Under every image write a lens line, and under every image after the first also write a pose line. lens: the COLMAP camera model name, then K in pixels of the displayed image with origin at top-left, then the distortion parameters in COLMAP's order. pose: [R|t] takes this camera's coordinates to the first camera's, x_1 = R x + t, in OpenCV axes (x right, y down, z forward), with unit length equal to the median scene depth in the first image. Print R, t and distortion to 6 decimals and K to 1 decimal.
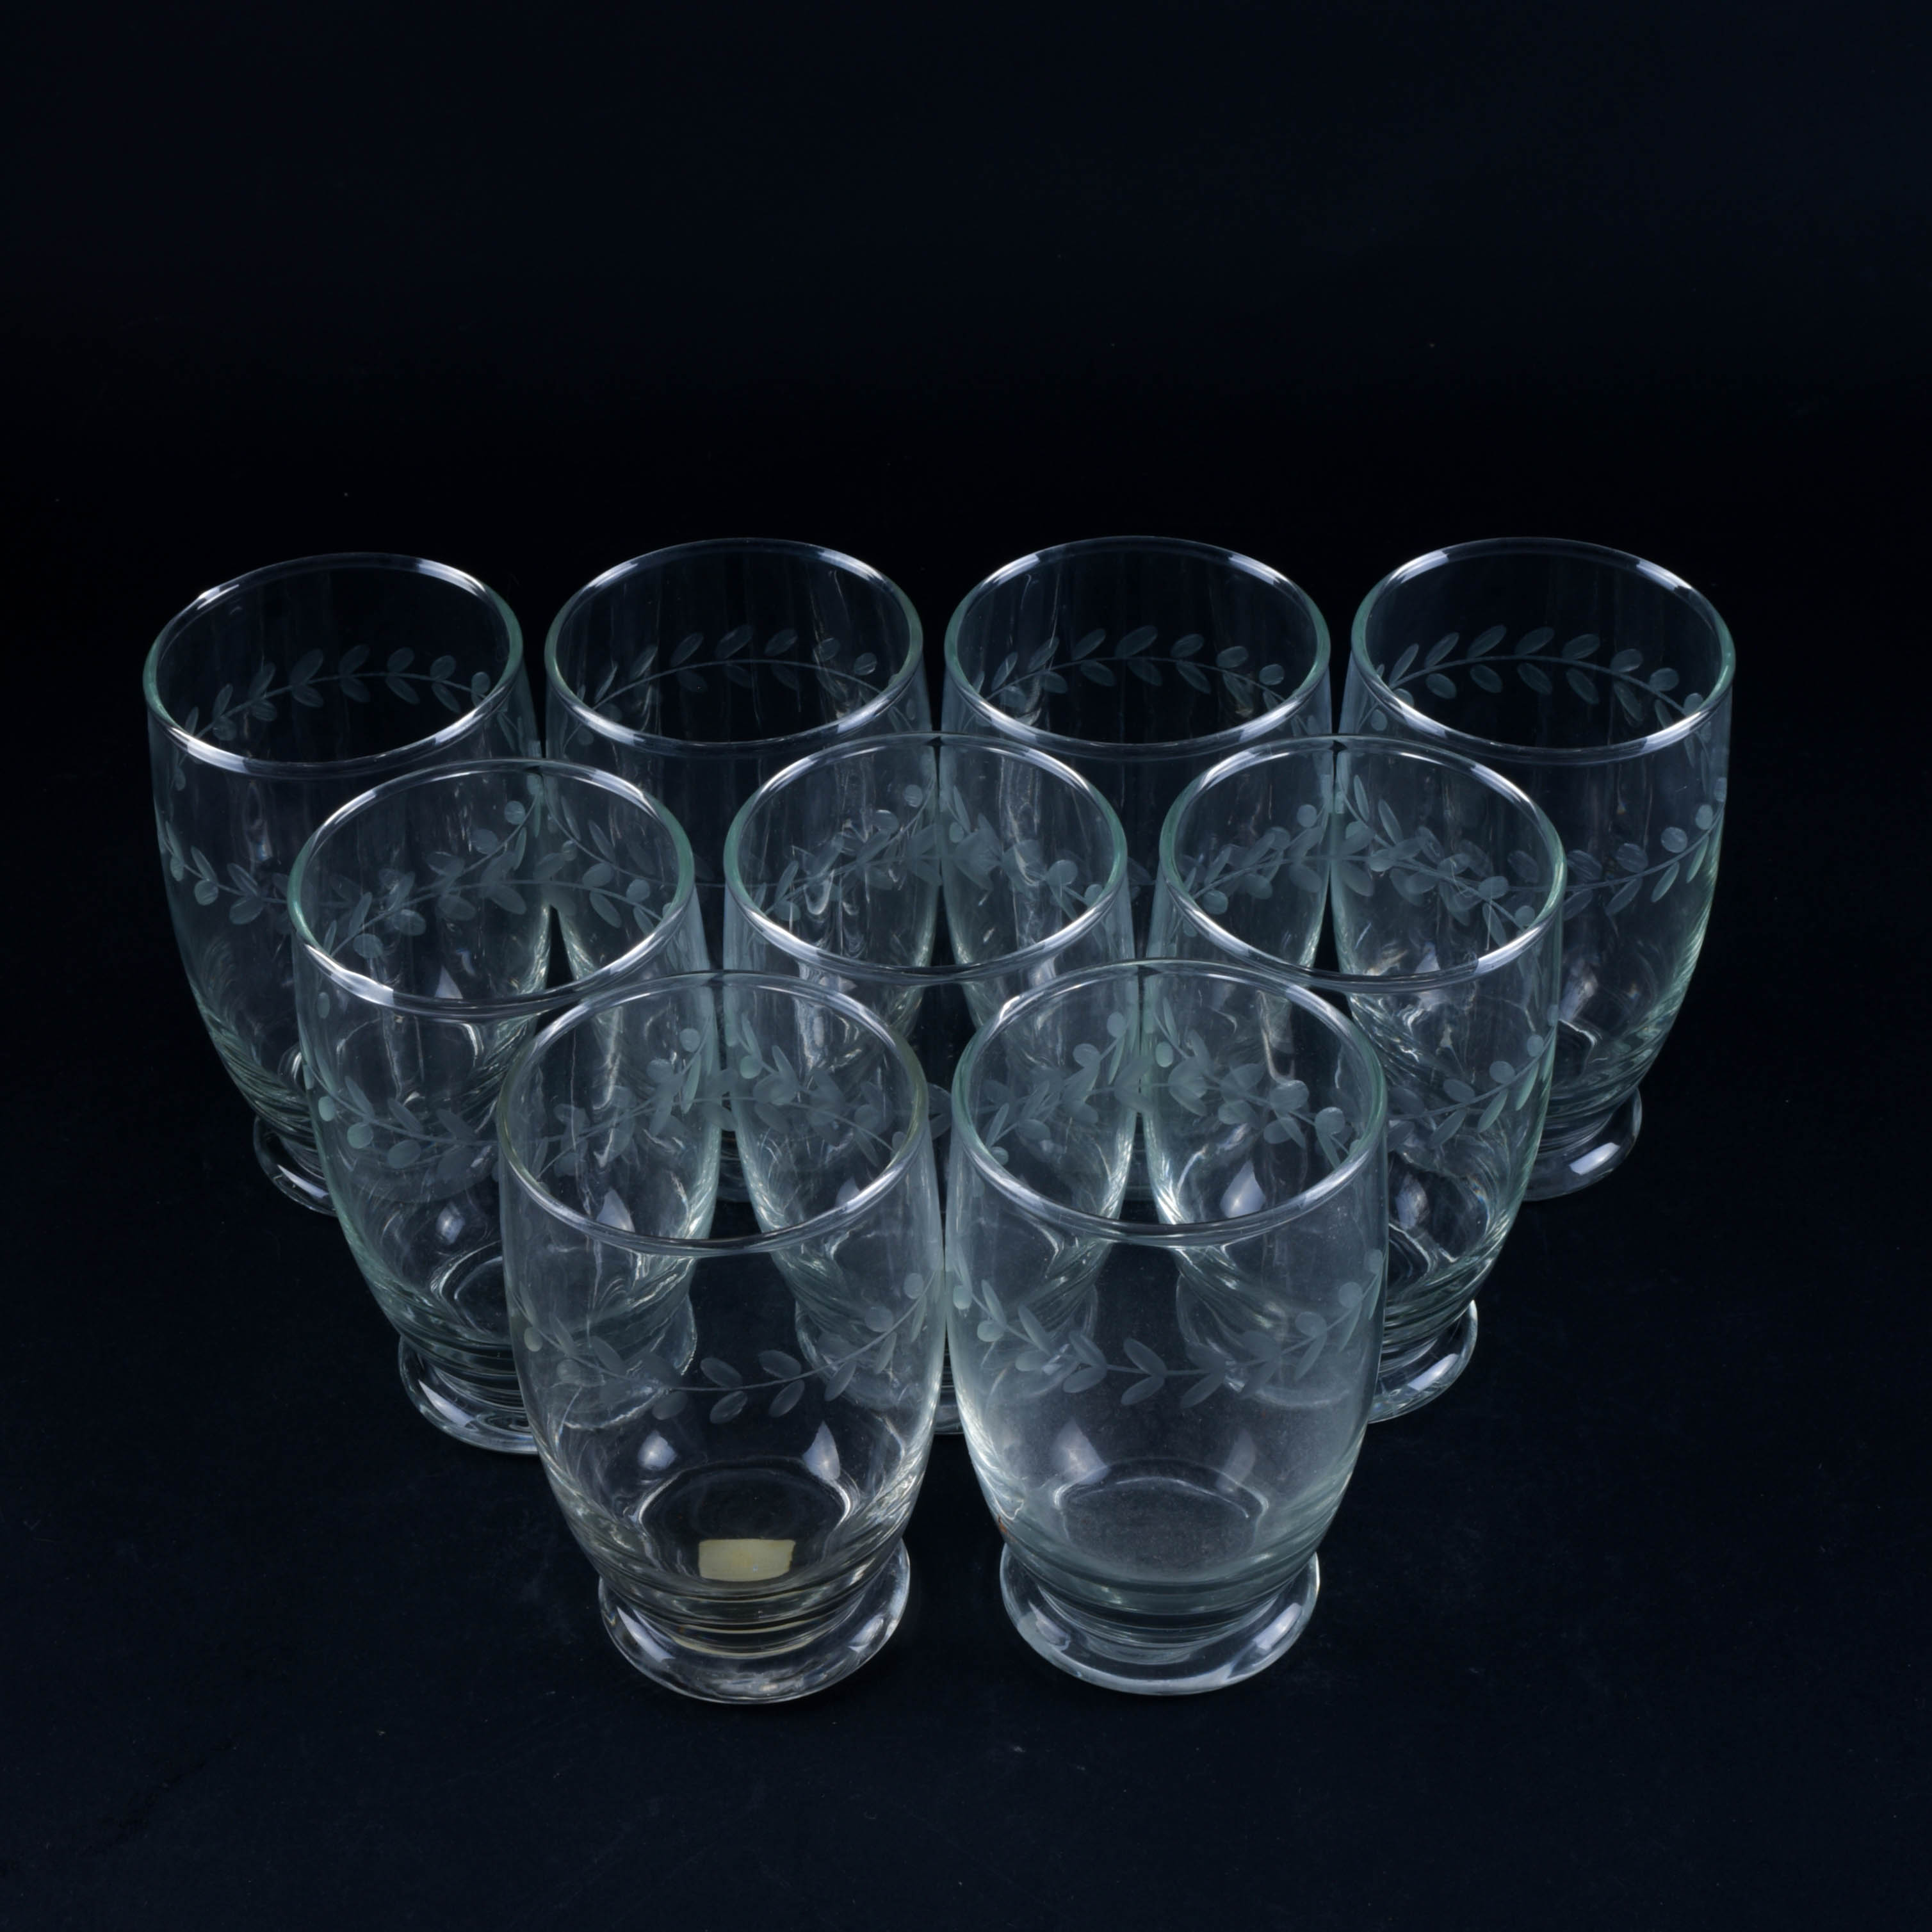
lens RADIAL K [[4845.8, 0, 966.0], [0, 4845.8, 966.0], [0, 0, 1]] dist [-0.016875, -0.340375]
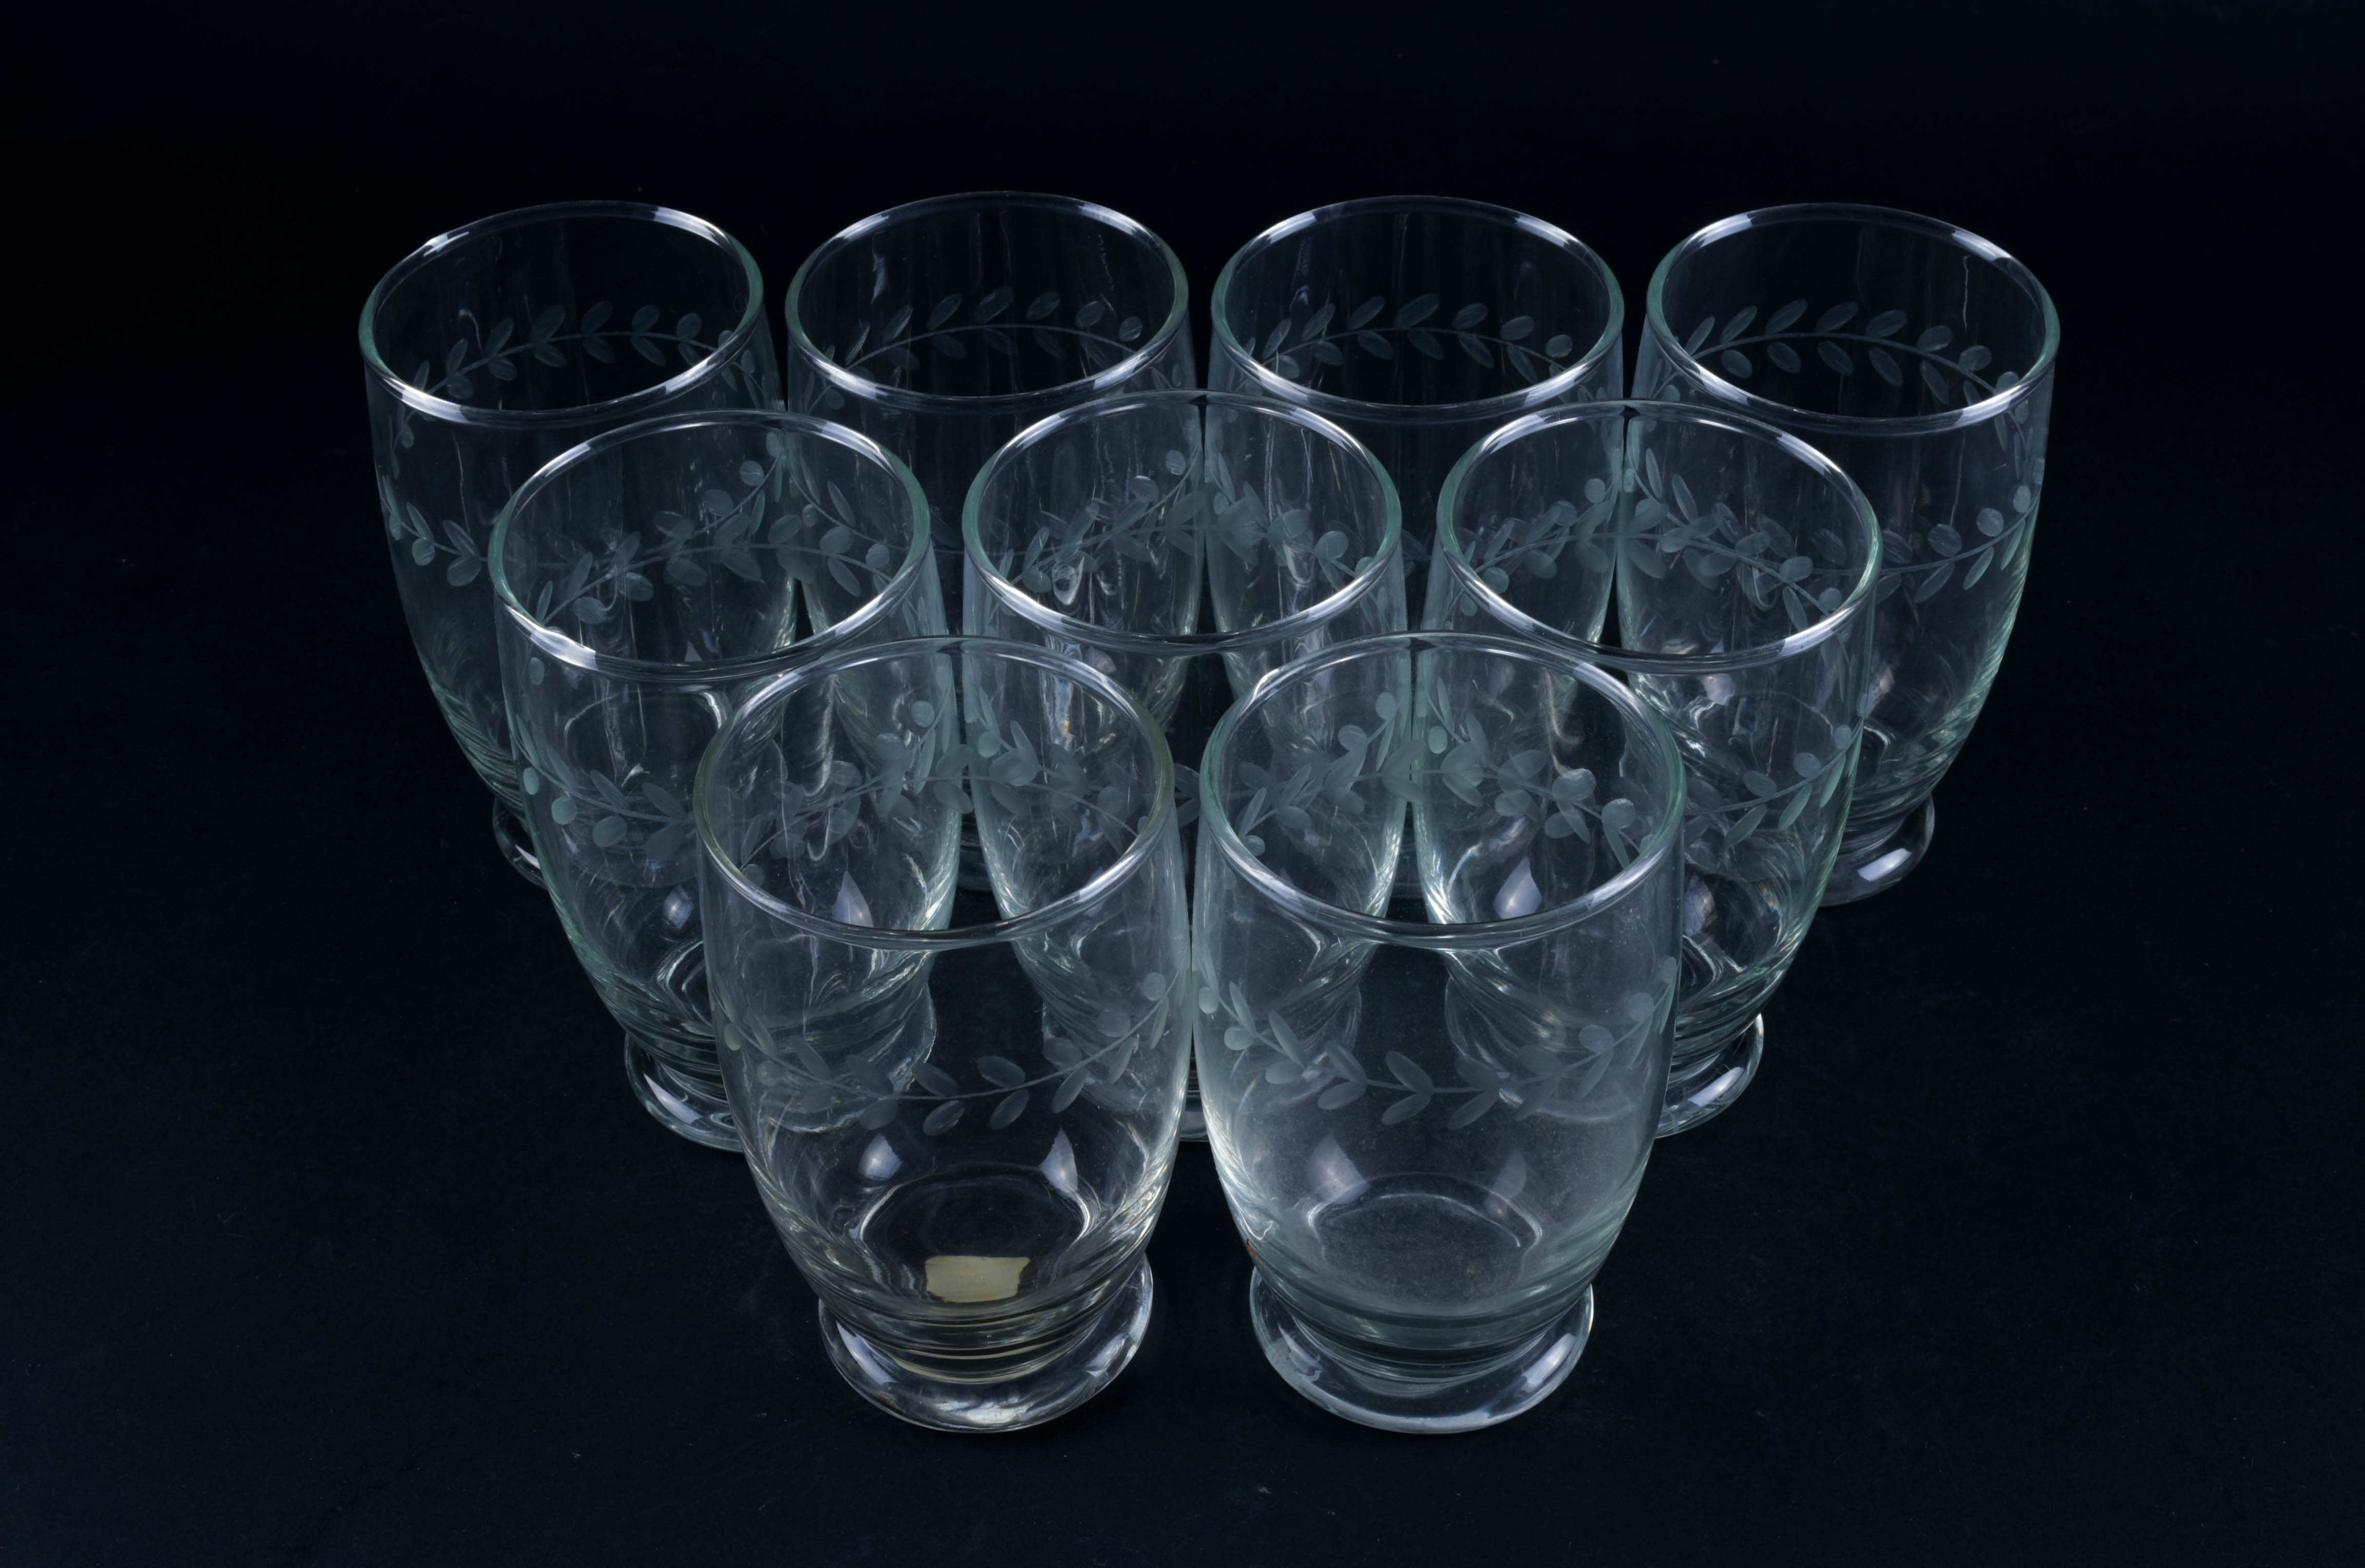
lens RADIAL K [[3878.8, 0, 1182.5], [0, 3878.8, 784.0], [0, 0, 1]] dist [-0.016394, -0.020552]
pose [[0.999525, 0.019090, -0.024184, 0.010123], [-0.018649, 0.999658, 0.018344, 0.013601], [0.024526, -0.017885, 0.999539, 0.253091]]
